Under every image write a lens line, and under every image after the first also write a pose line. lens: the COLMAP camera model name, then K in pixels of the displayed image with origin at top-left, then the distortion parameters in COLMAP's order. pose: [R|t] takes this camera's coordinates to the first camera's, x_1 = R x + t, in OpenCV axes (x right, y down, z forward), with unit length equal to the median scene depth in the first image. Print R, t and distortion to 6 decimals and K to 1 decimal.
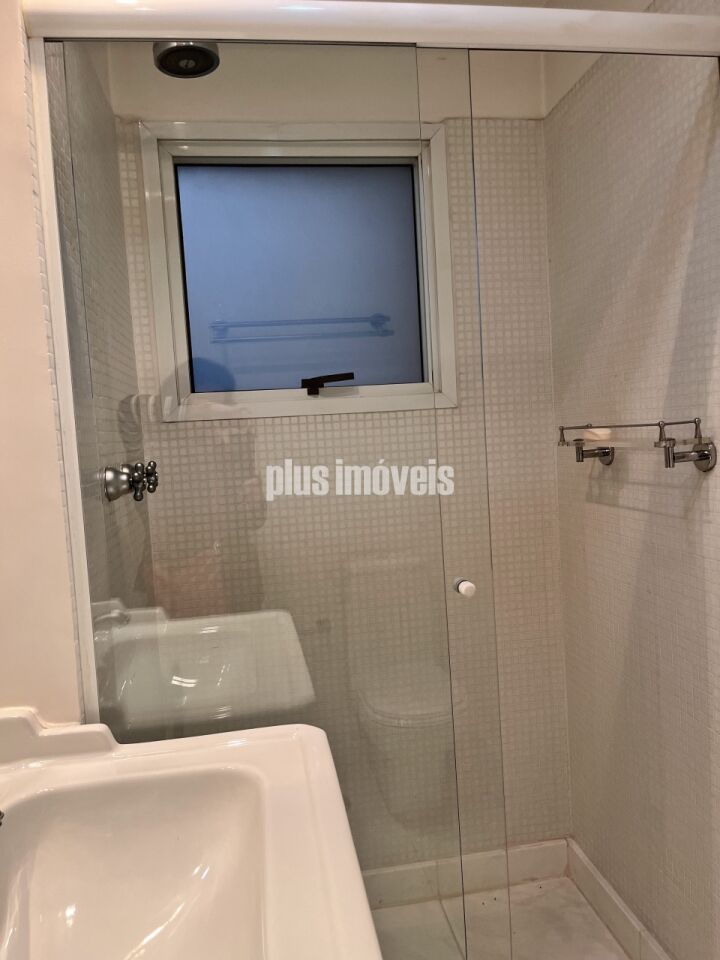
lens RADIAL K [[752.8, 0, 360.0], [0, 752.8, 480.0], [0, 0, 1]] dist [0.075095, -0.112243]
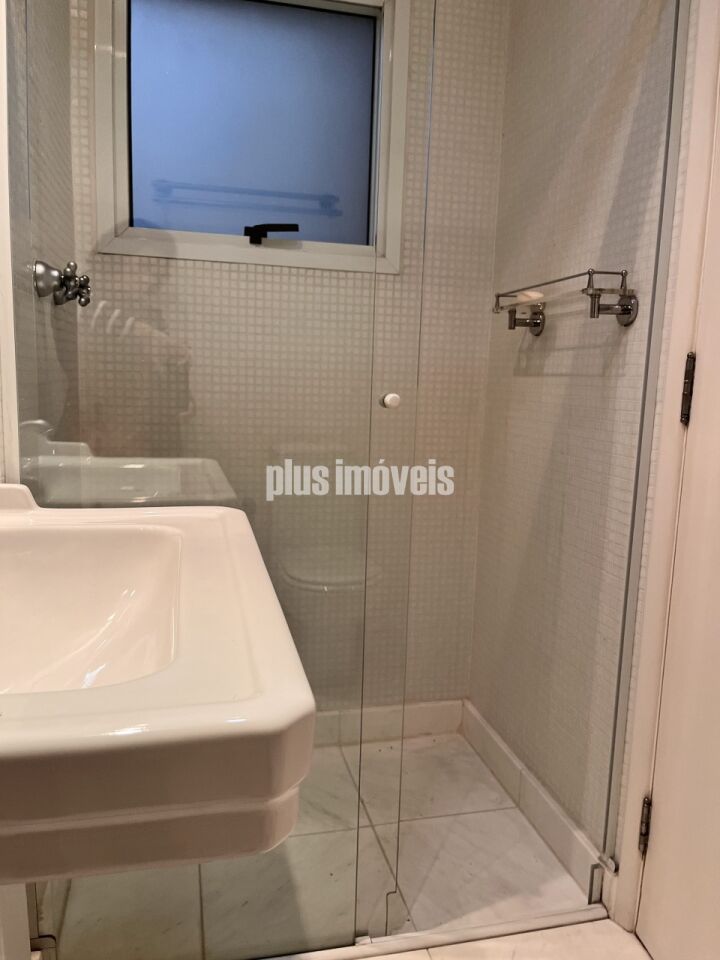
lens RADIAL K [[754.3, 0, 360.0], [0, 754.3, 480.0], [0, 0, 1]] dist [0.063835, -0.104566]
pose [[0.992588, 0.079225, 0.092153, 0.006164], [-0.086675, 0.993031, 0.079858, 0.101752], [-0.085184, -0.087253, 0.992537, -0.020442]]
